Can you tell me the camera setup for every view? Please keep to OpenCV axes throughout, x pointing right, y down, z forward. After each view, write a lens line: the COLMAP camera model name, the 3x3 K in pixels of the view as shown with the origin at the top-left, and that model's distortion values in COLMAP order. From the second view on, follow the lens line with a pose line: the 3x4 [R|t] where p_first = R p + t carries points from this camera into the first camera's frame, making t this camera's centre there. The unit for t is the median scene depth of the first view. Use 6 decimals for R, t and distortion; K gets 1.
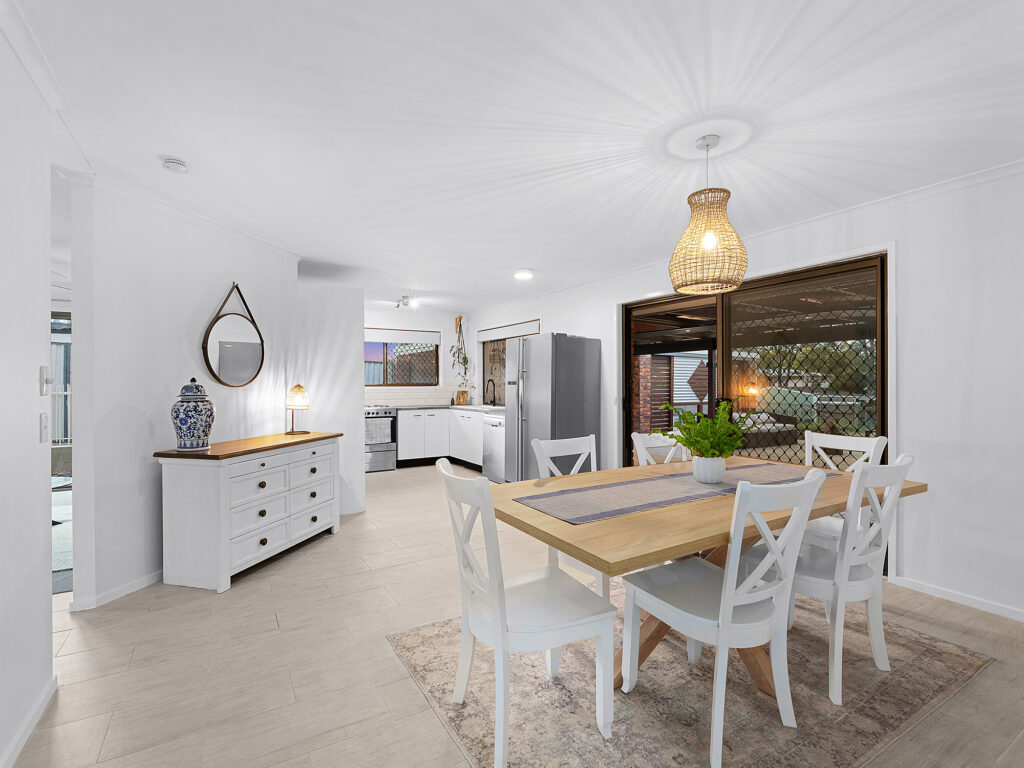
lens RADIAL K [[465.2, 0, 503.6], [0, 465.2, 385.9], [0, 0, 1]] dist [-0.004239, 0.000436]
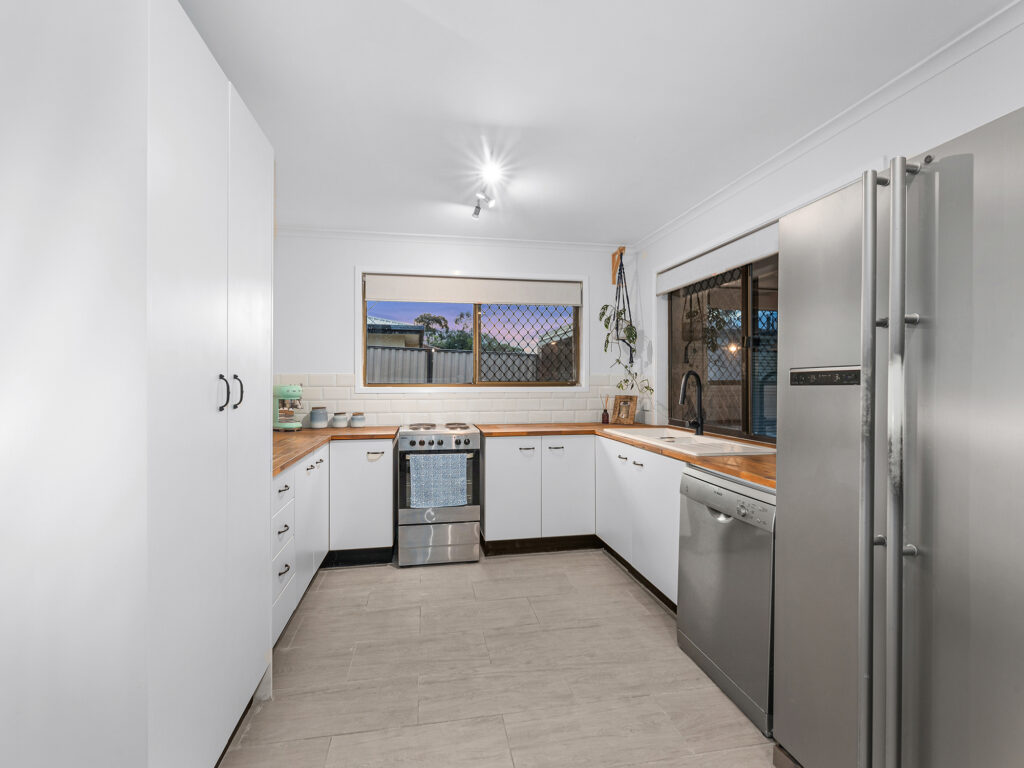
lens RADIAL K [[465.2, 0, 503.6], [0, 465.2, 385.9], [0, 0, 1]] dist [-0.004239, 0.000436]
pose [[0.936477, 0.001899, -0.350723, -0.036475], [-0.000811, 0.999994, 0.003249, -0.001603], [0.350727, -0.002758, 0.936474, 0.496881]]
